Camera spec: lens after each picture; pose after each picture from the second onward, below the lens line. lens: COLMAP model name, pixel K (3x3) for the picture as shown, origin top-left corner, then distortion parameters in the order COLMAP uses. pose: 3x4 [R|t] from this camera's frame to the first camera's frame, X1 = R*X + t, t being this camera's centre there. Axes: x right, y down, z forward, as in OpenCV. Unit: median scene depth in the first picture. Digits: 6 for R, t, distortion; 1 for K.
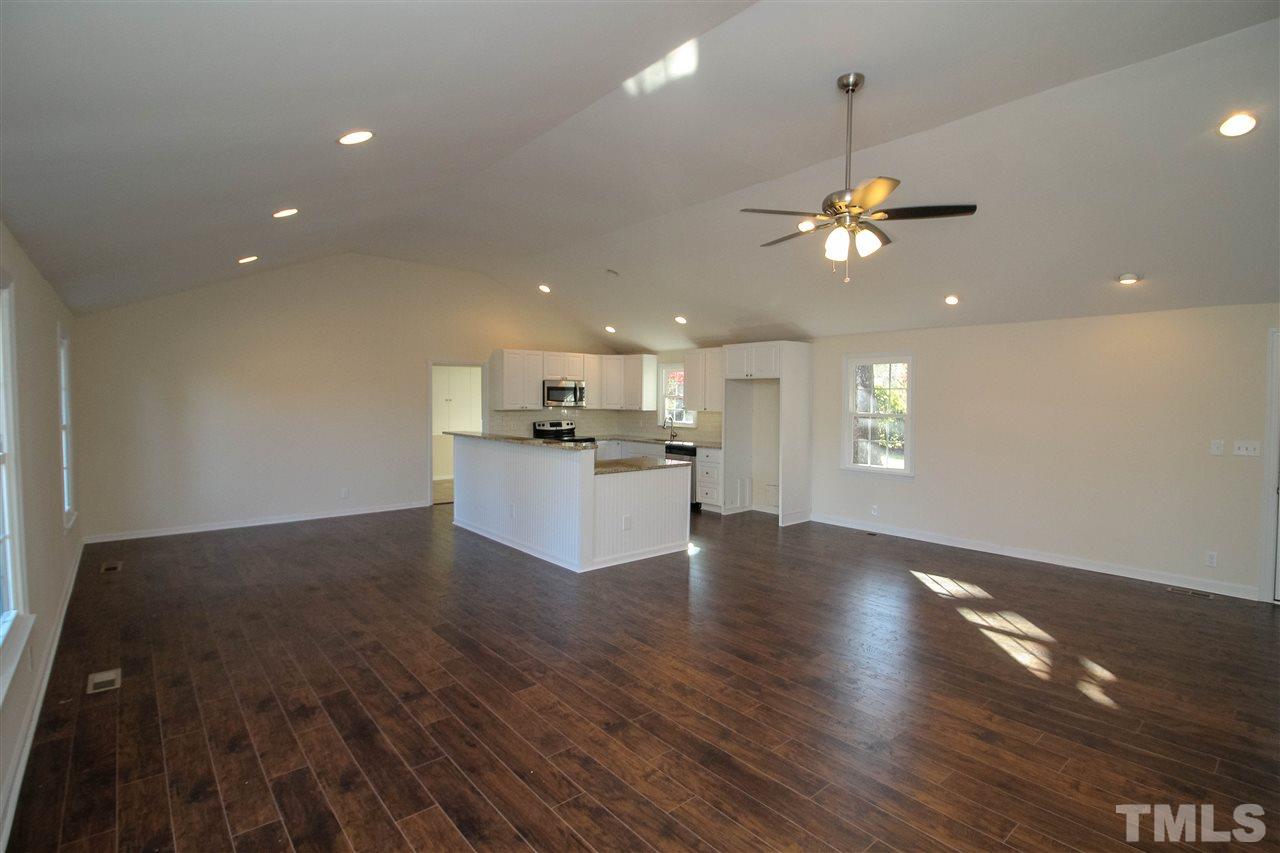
lens RADIAL K [[620.9, 0, 661.4], [0, 620.9, 412.2], [0, 0, 1]] dist [-0.000708, -0.001975]
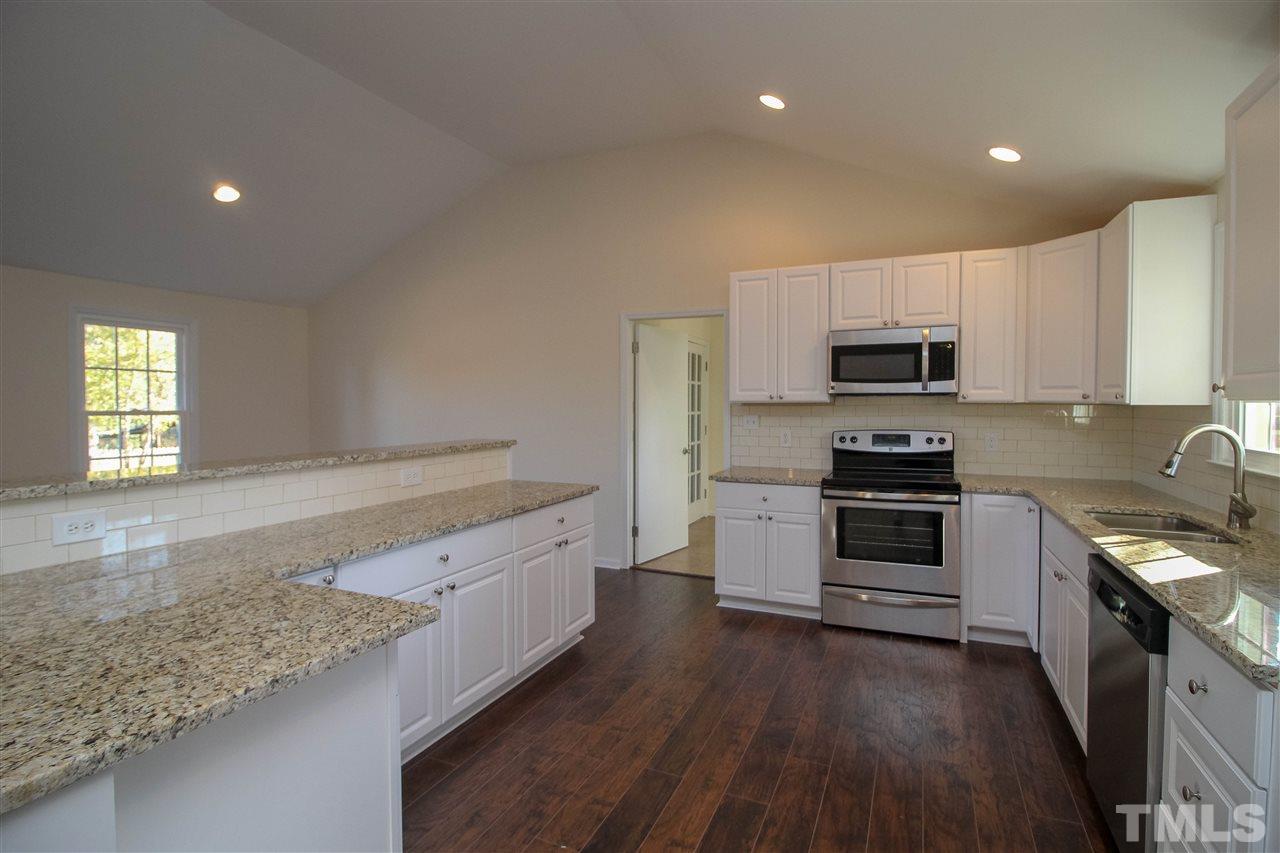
lens RADIAL K [[620.9, 0, 658.7], [0, 620.9, 409.0], [0, 0, 1]] dist [-0.000708, -0.001975]
pose [[0.456502, 0.010331, -0.889662, 0.144786], [-0.015693, 0.999871, 0.003558, 0.000829], [0.889584, 0.012337, 0.456605, 0.799142]]
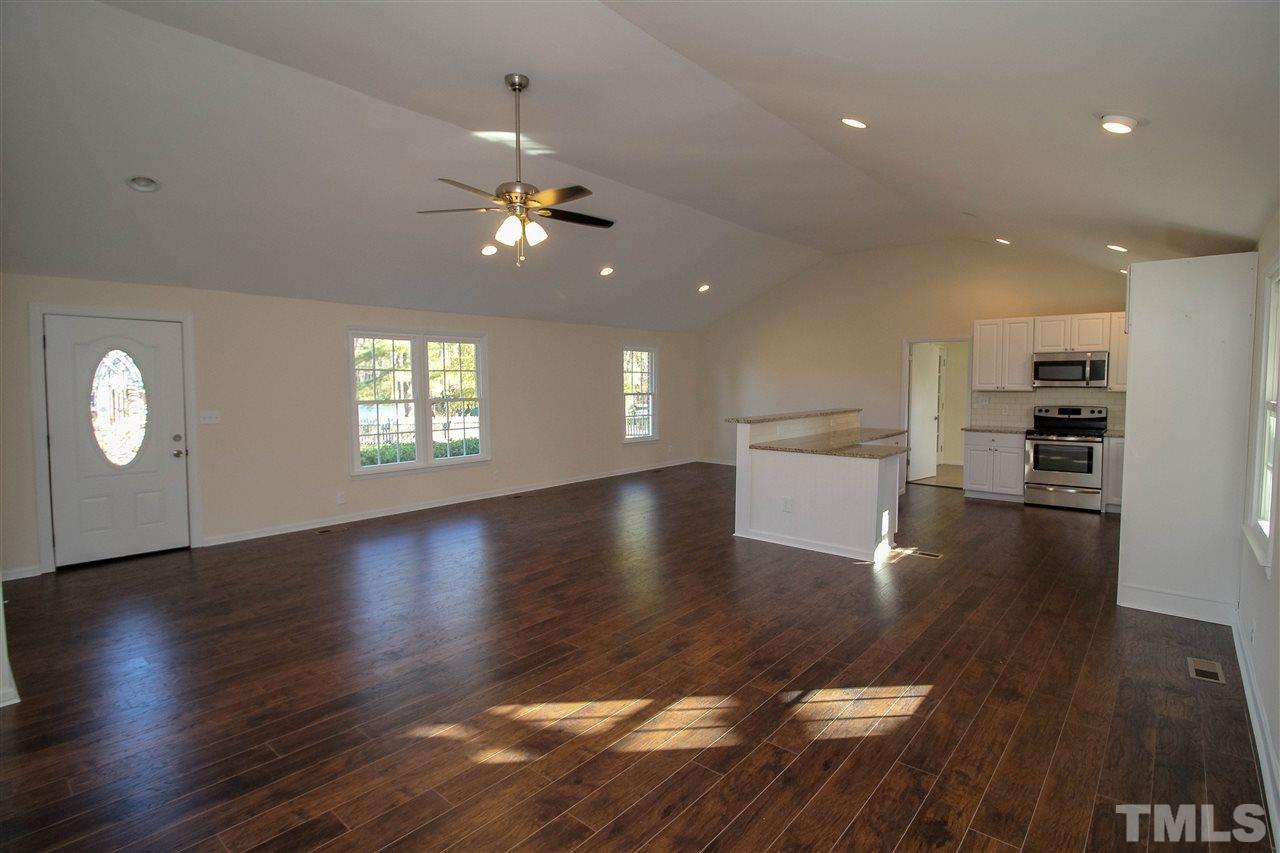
lens RADIAL K [[620.9, 0, 653.1], [0, 620.9, 404.8], [0, 0, 1]] dist [-0.000708, -0.001975]
pose [[0.132614, 0.031472, -0.990668, 0.609870], [-0.017779, 0.999411, 0.029369, -0.001502], [0.991008, 0.013718, 0.133095, 0.461061]]
